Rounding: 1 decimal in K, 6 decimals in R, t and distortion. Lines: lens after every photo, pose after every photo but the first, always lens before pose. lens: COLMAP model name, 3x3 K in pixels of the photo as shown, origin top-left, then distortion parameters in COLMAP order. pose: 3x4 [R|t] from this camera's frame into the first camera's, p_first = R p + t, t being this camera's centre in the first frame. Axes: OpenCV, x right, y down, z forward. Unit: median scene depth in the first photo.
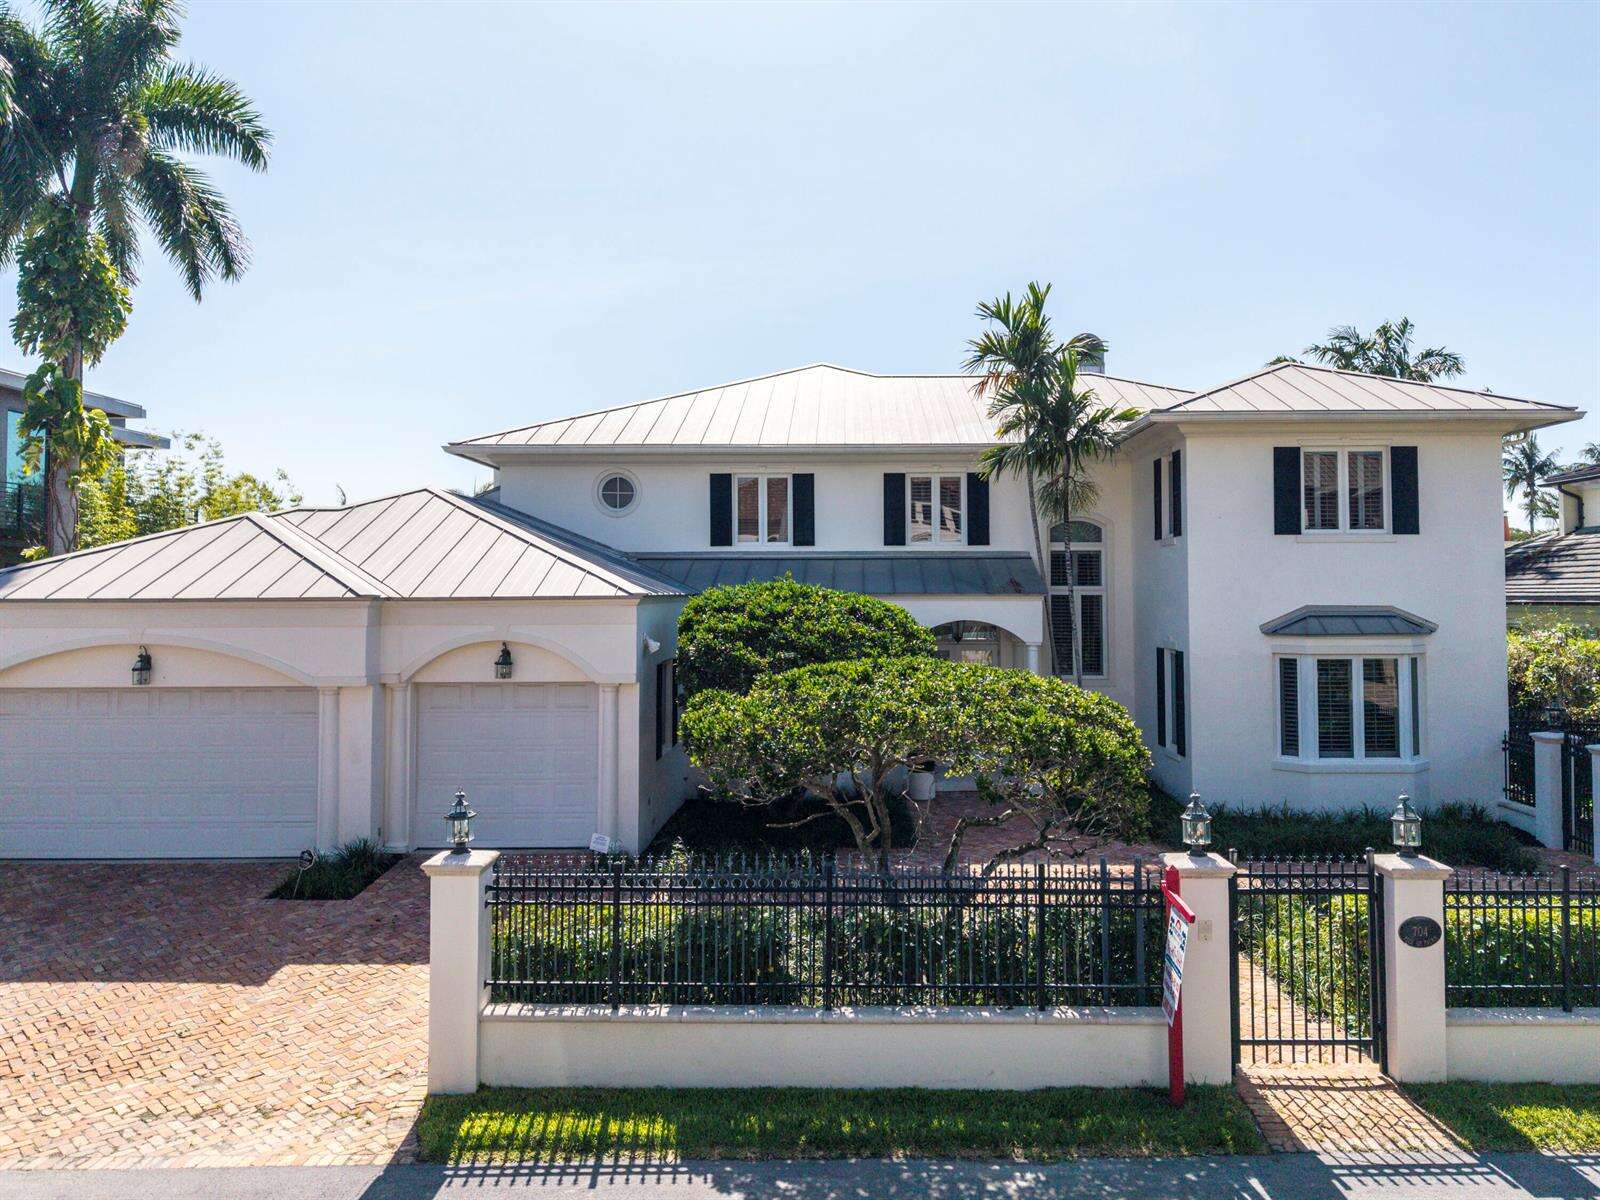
lens RADIAL K [[1043.9, 0, 804.1], [0, 1043.9, 632.2], [0, 0, 1]] dist [0.036744, -0.035823]
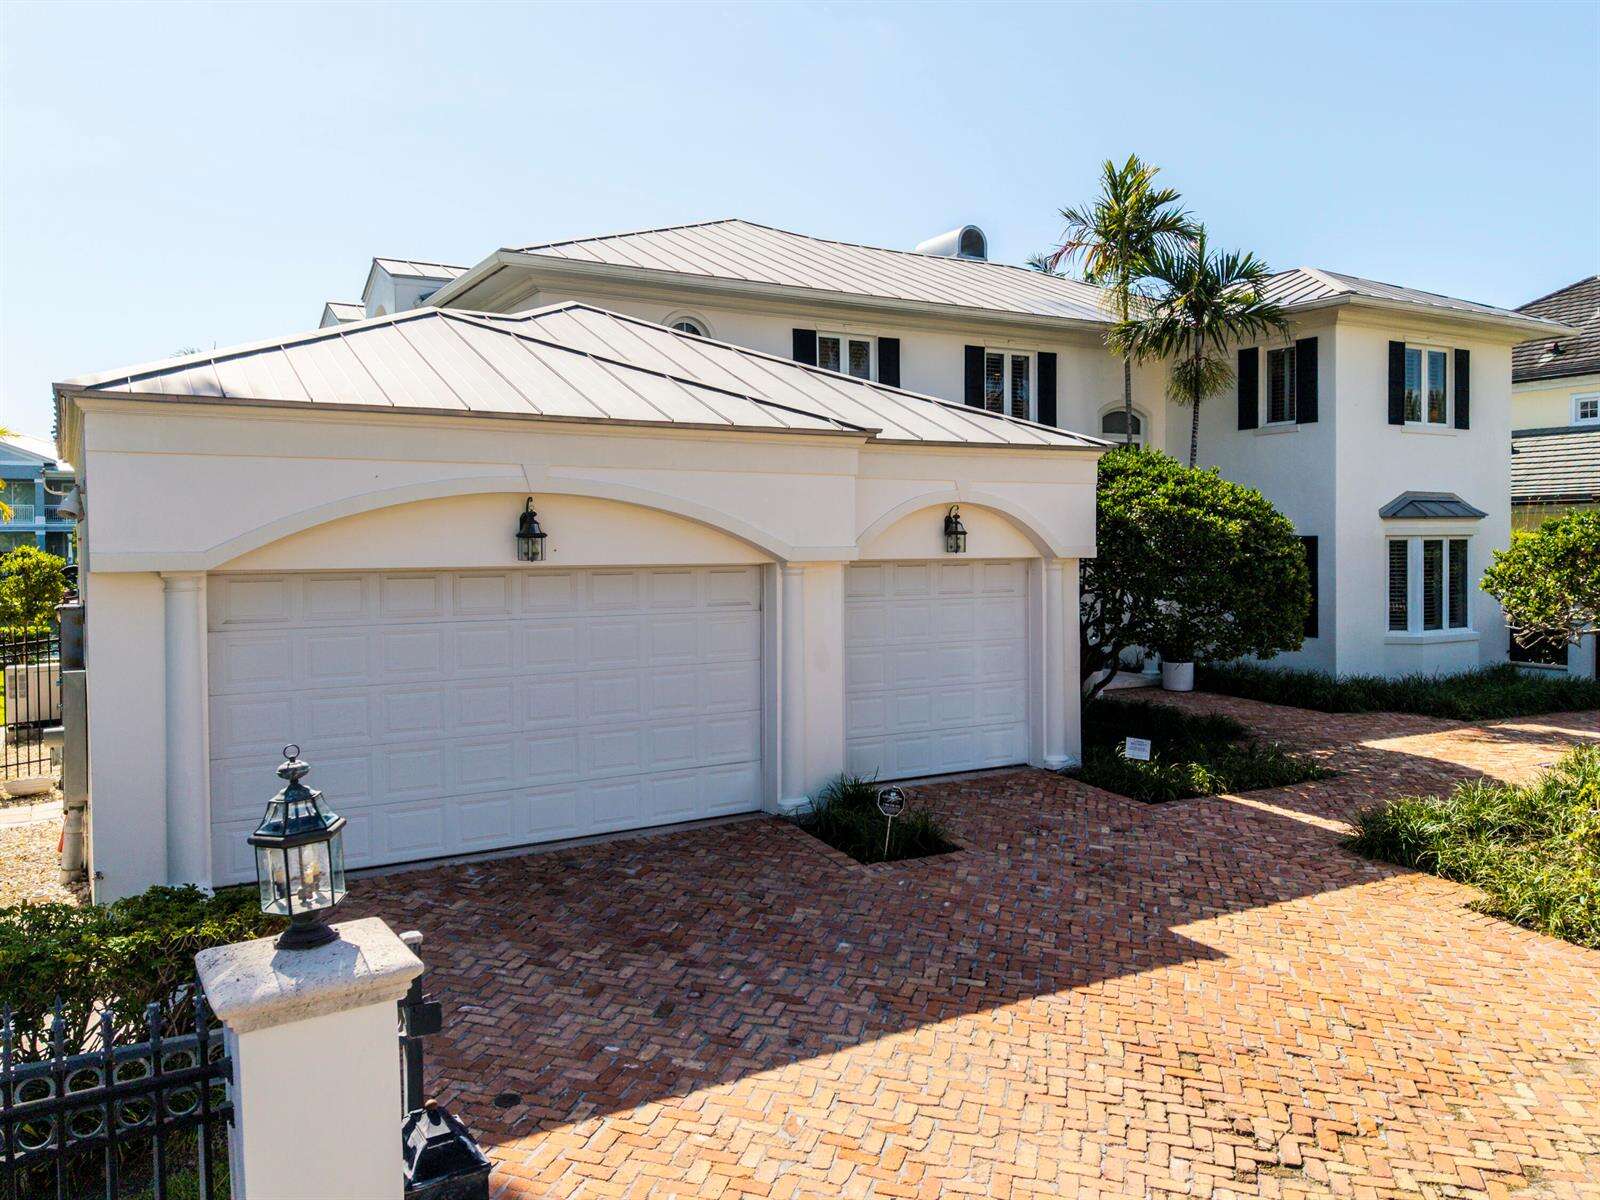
lens RADIAL K [[1118.4, 0, 820.6], [0, 1118.4, 598.4], [0, 0, 1]] dist [0.003153, -0.006193]
pose [[0.877779, -0.025846, 0.478368, -0.626621], [0.011250, 0.999380, 0.033351, 0.040608], [-0.478934, -0.023893, 0.877526, 0.275316]]
